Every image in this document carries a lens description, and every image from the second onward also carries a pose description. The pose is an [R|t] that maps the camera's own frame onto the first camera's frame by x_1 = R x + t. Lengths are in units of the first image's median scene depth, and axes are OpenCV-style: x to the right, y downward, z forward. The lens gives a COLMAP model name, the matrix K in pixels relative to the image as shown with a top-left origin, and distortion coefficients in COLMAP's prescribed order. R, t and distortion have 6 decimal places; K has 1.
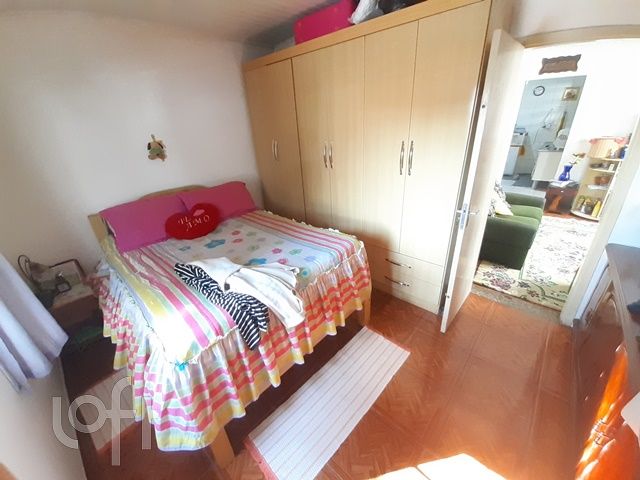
lens RADIAL K [[255.0, 0, 320.5], [0, 255.0, 238.0], [0, 0, 1]] dist [0.003646, 0.000744]
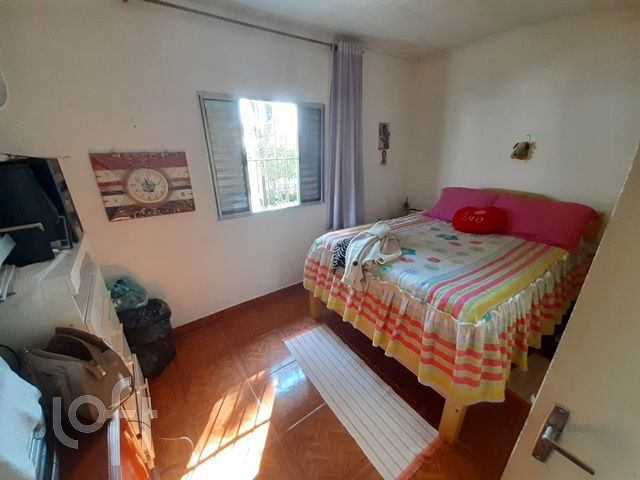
lens RADIAL K [[255.0, 0, 321.4], [0, 255.0, 239.2], [0, 0, 1]] dist [0.003646, 0.000744]
pose [[-0.197244, 0.404880, -0.892842, 0.627140], [-0.392252, 0.802063, 0.450370, -0.236624], [0.898462, 0.439052, 0.000613, 0.511218]]
